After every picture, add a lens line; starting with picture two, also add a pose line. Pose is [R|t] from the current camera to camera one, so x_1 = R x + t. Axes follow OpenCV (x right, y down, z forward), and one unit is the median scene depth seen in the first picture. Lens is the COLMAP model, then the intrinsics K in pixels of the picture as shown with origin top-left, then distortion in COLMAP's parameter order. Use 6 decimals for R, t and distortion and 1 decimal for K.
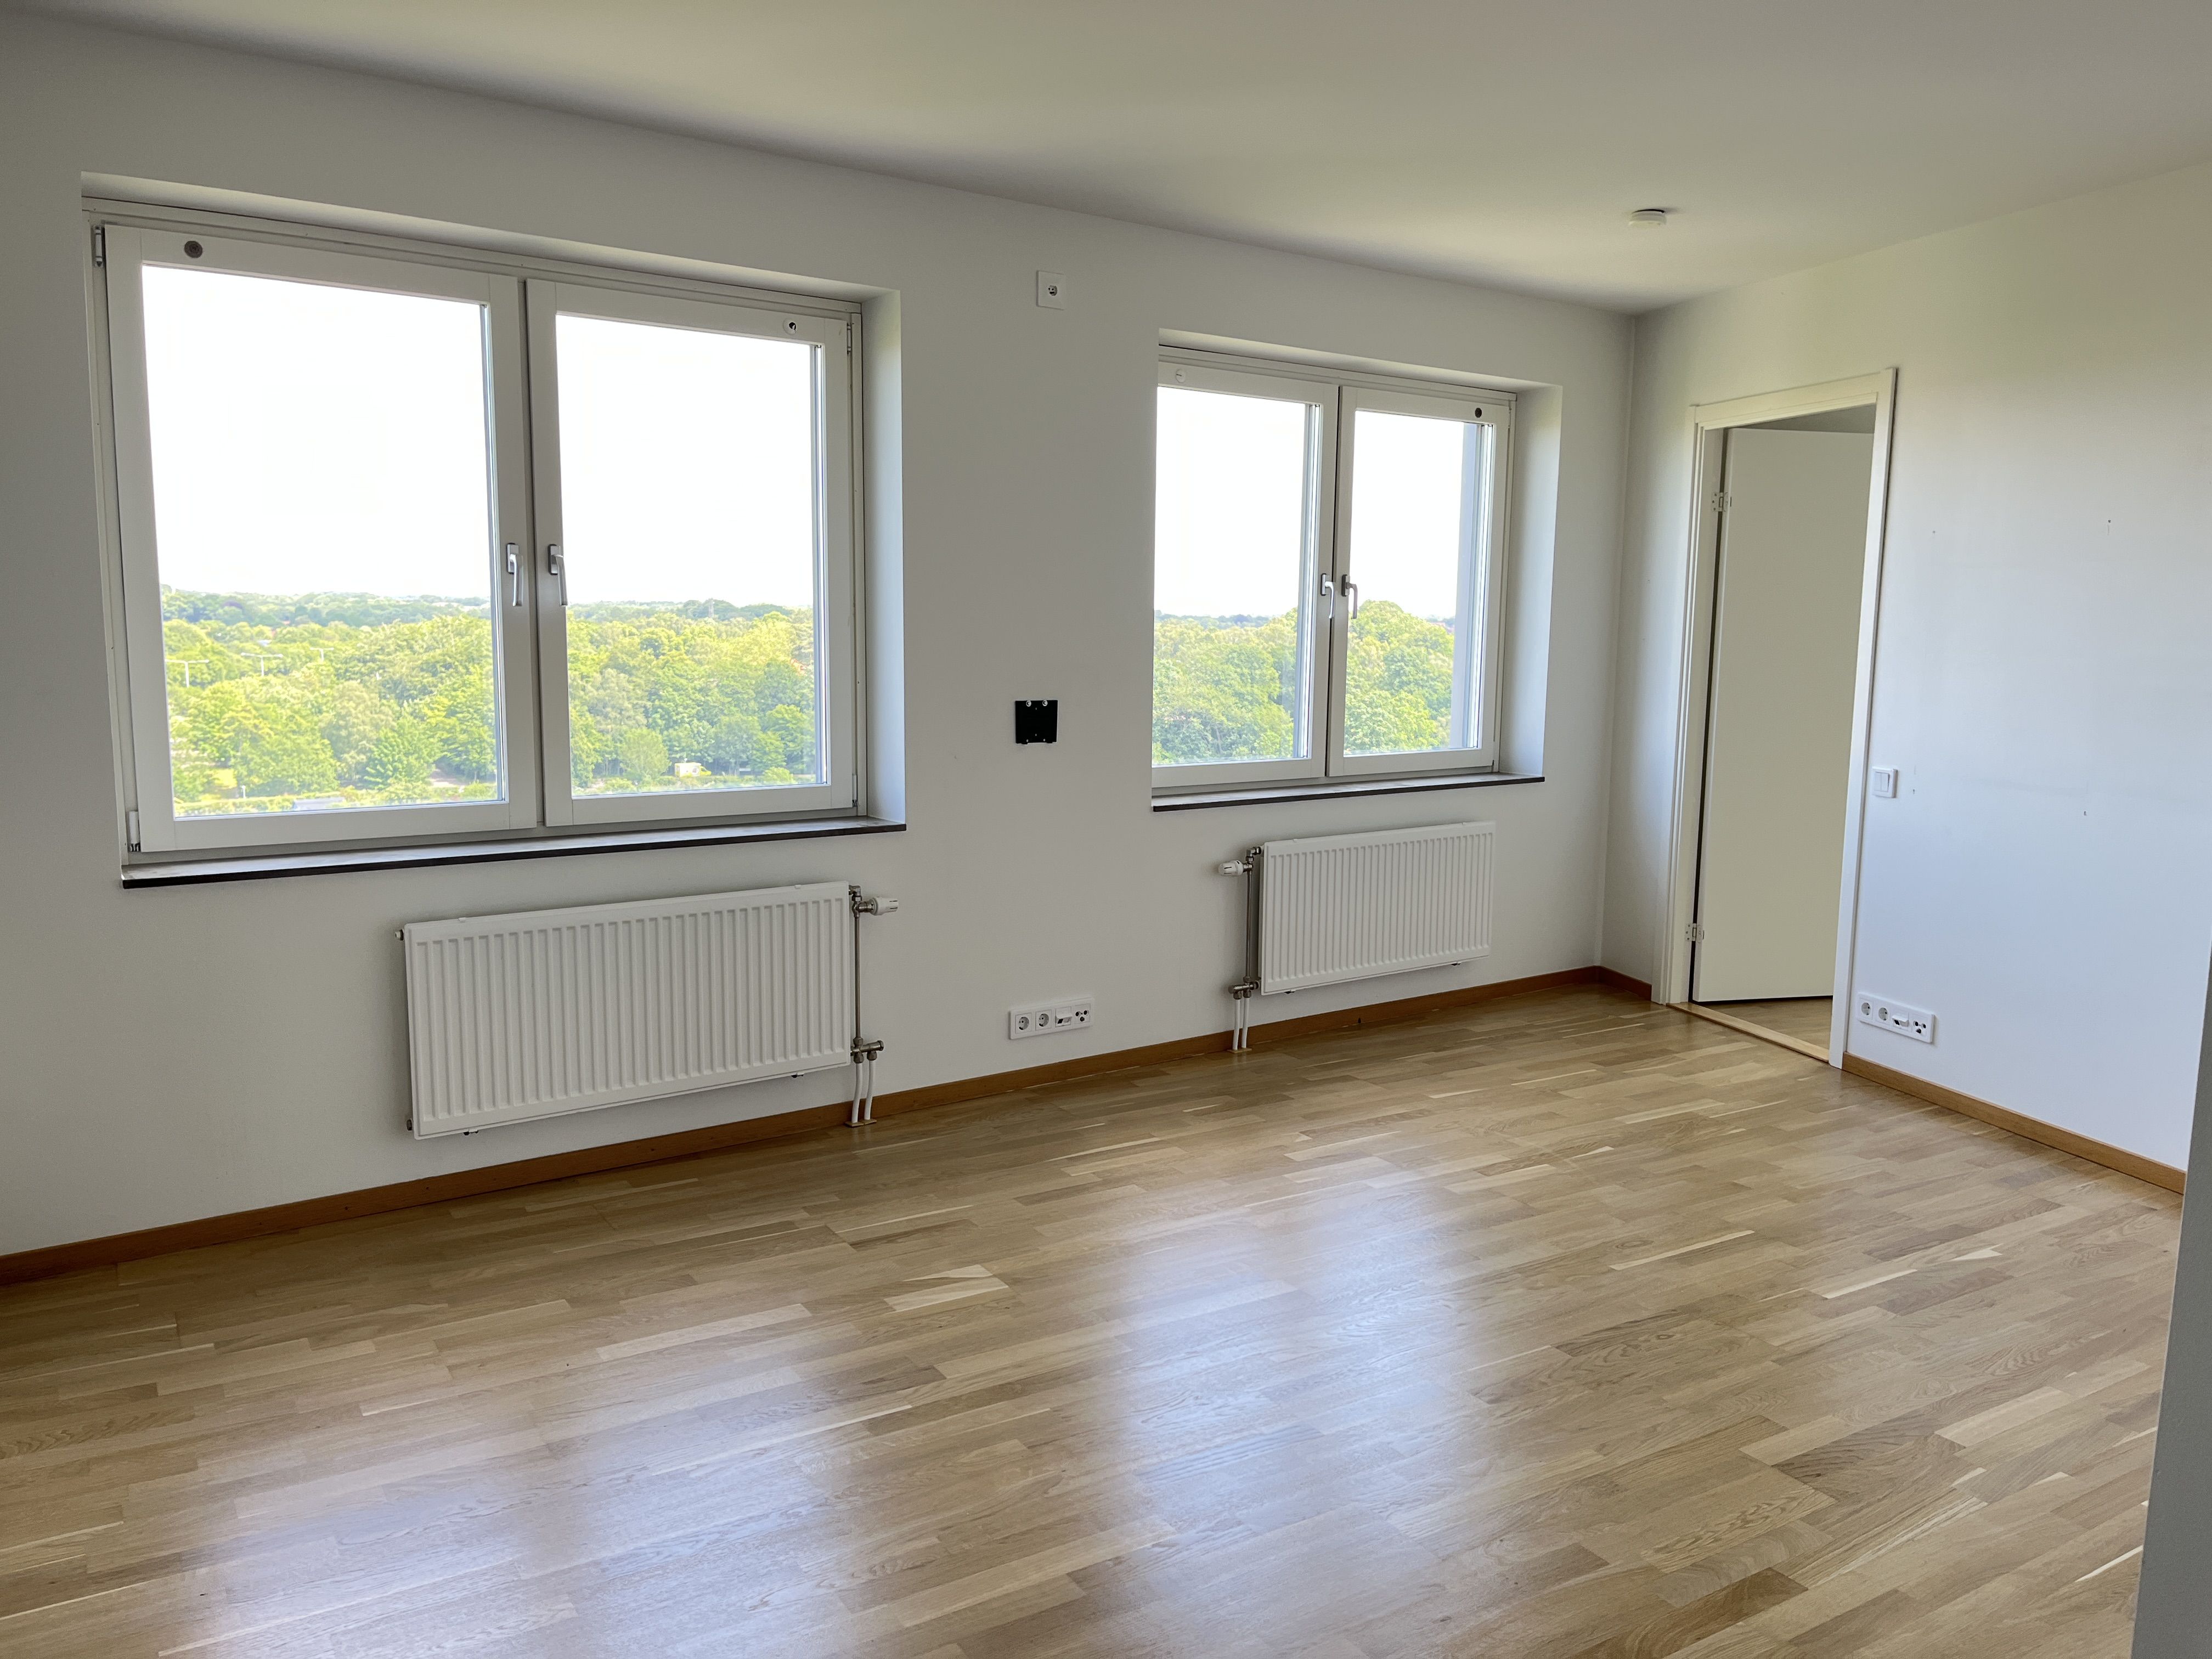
lens RADIAL K [[1676.3, 0, 1105.3], [0, 1676.3, 832.5], [0, 0, 1]] dist [0.010793, -0.038663]
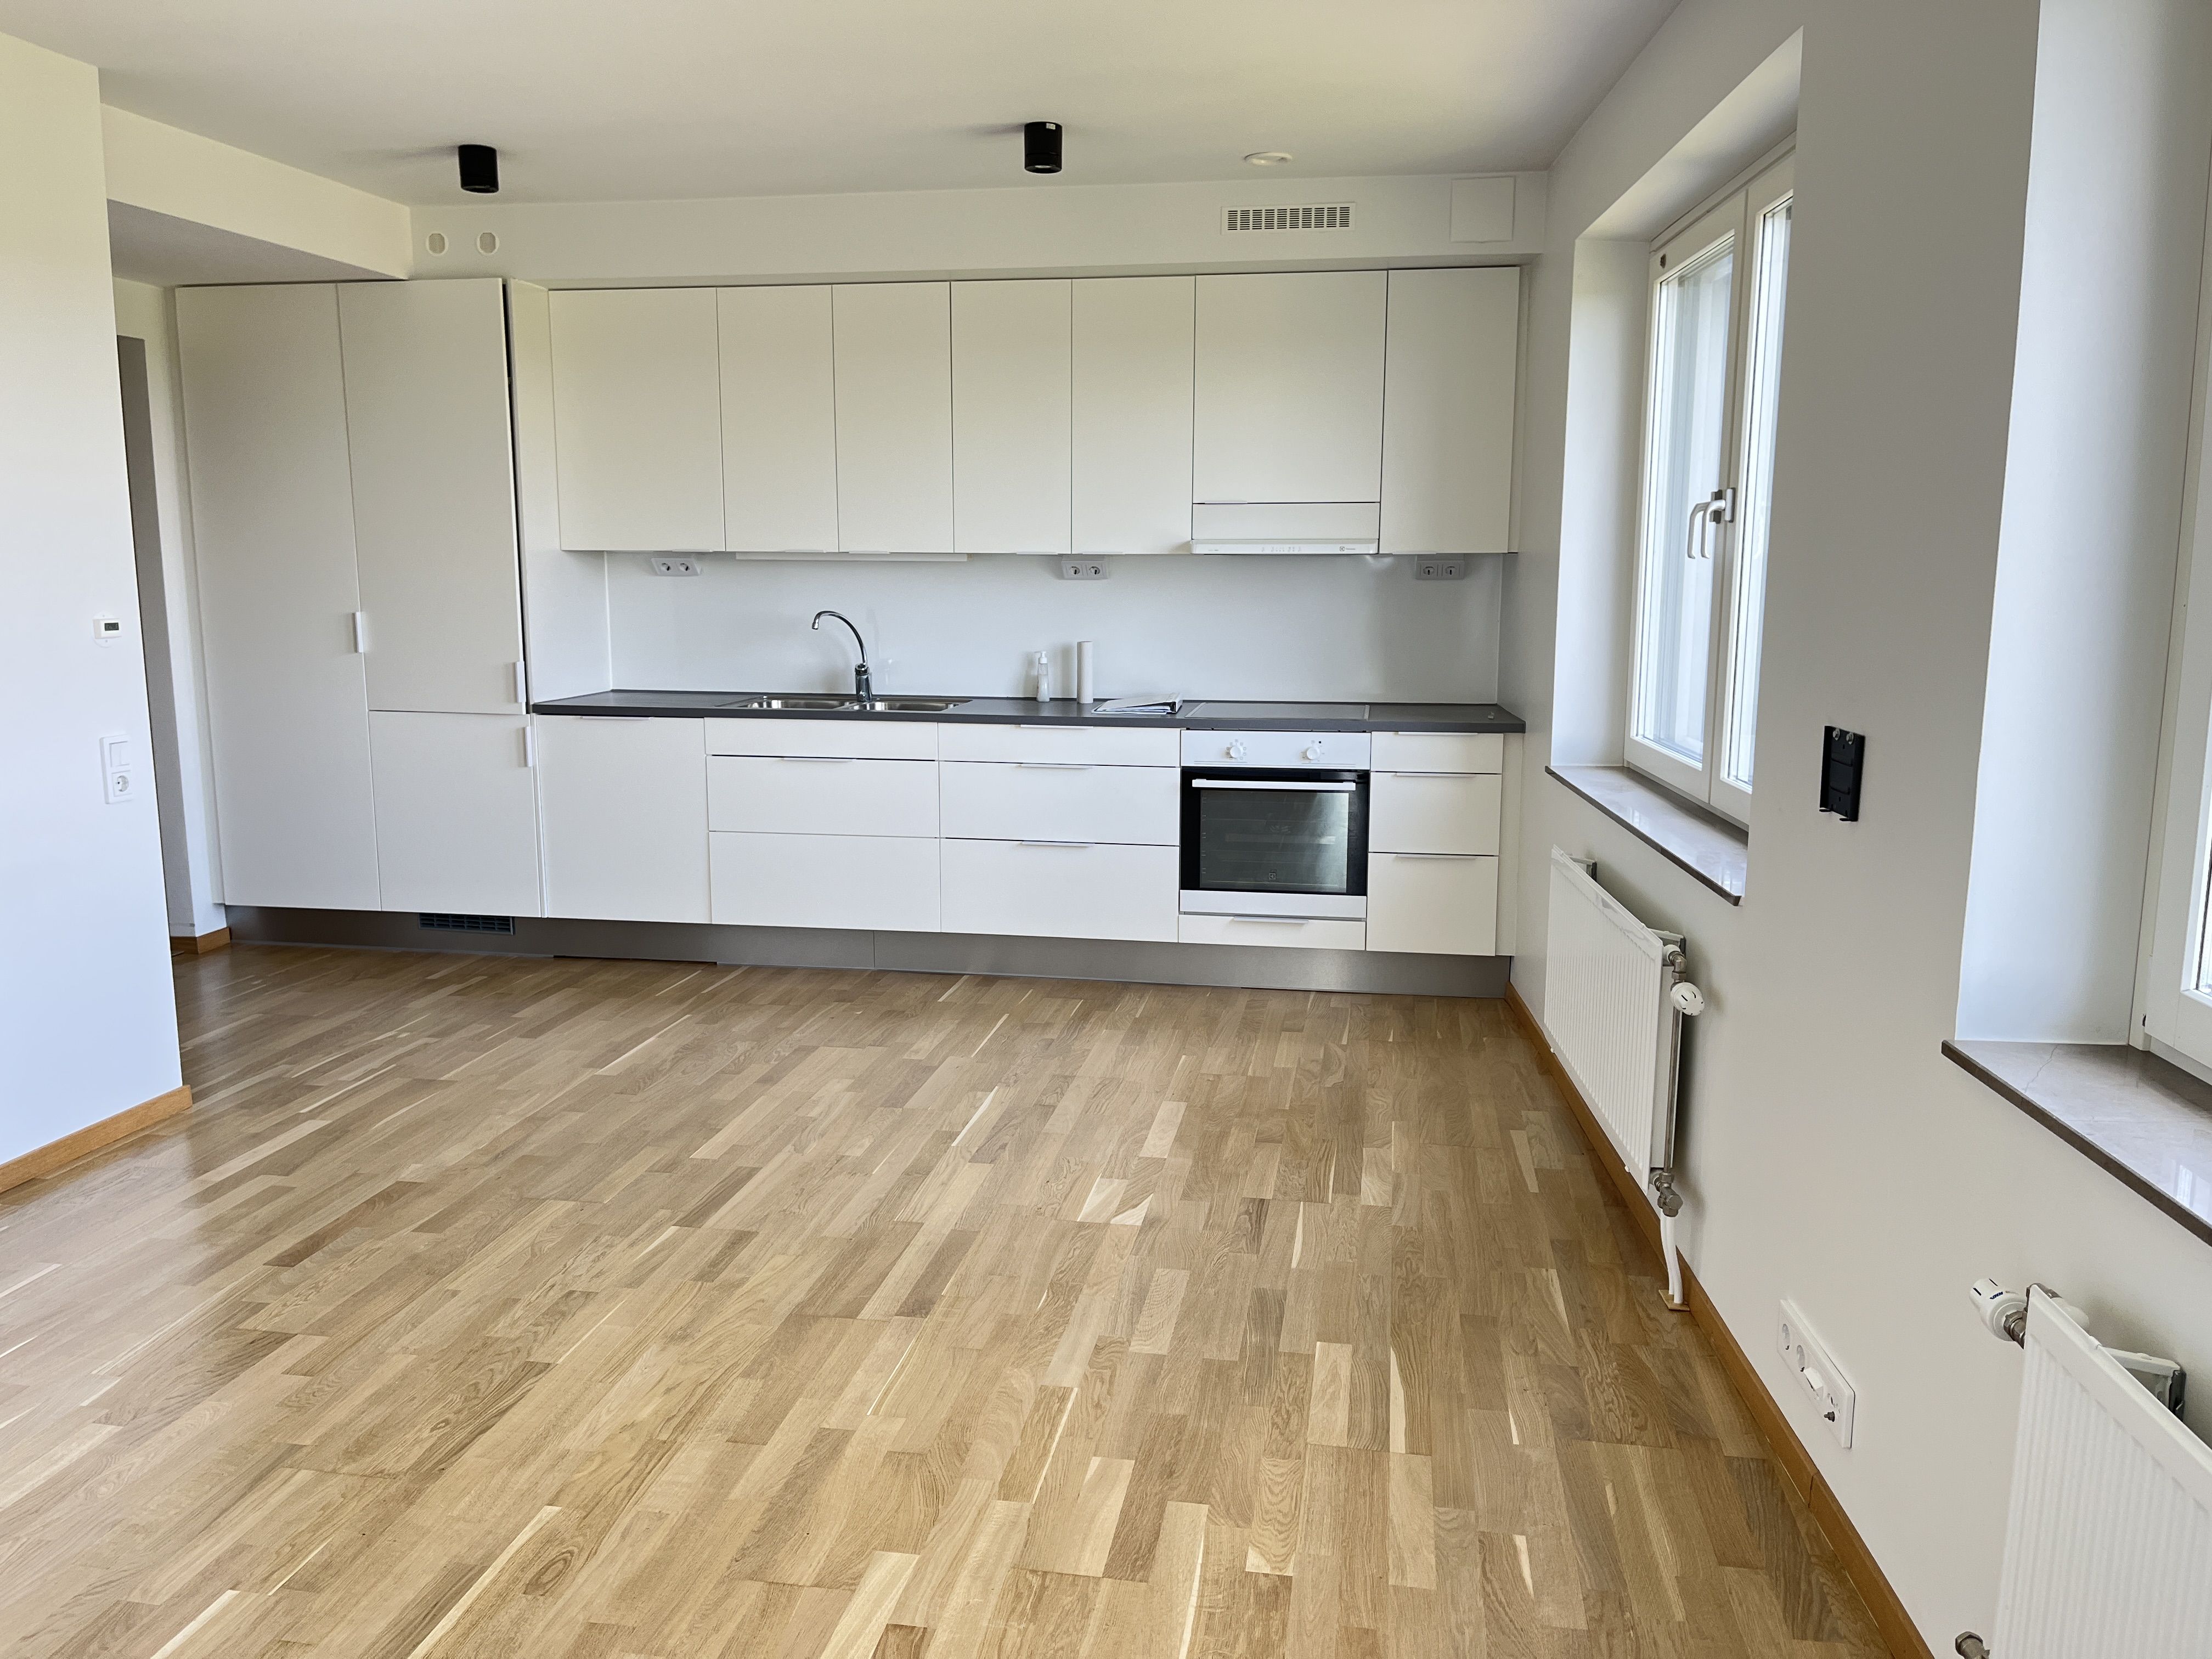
lens RADIAL K [[1676.3, 0, 1105.7], [0, 1676.3, 814.0], [0, 0, 1]] dist [0.010793, -0.038663]
pose [[-0.661905, 0.099702, -0.742928, 0.697535], [-0.108676, 0.967879, 0.226715, -0.210474], [0.741668, 0.230802, -0.629809, 1.689172]]
